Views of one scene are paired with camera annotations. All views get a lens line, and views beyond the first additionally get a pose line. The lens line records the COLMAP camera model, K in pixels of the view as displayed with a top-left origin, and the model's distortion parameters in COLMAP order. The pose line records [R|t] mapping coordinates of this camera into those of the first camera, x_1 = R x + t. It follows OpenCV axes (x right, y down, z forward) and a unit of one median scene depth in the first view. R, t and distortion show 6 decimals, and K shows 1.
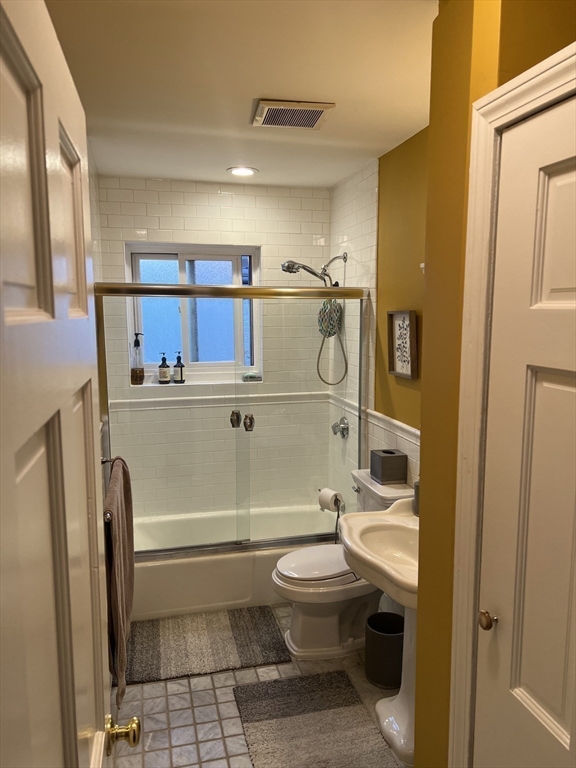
lens RADIAL K [[574.3, 0, 291.9], [0, 574.3, 387.1], [0, 0, 1]] dist [0.051523, -0.063005]
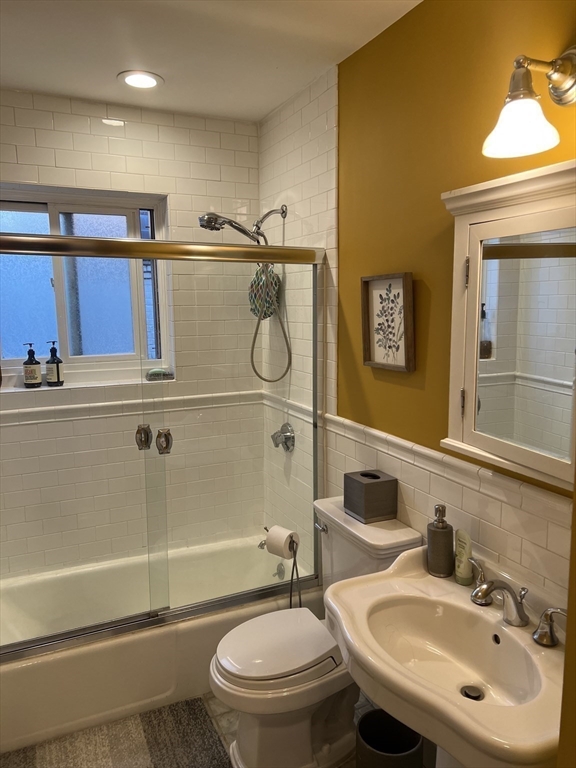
lens RADIAL K [[574.3, 0, 288.6], [0, 574.3, 381.9], [0, 0, 1]] dist [0.051523, -0.063005]
pose [[0.982480, -0.031847, 0.183627, -0.049189], [0.030993, 0.999491, 0.007518, -0.009451], [-0.183773, -0.001695, 0.982967, 0.274338]]
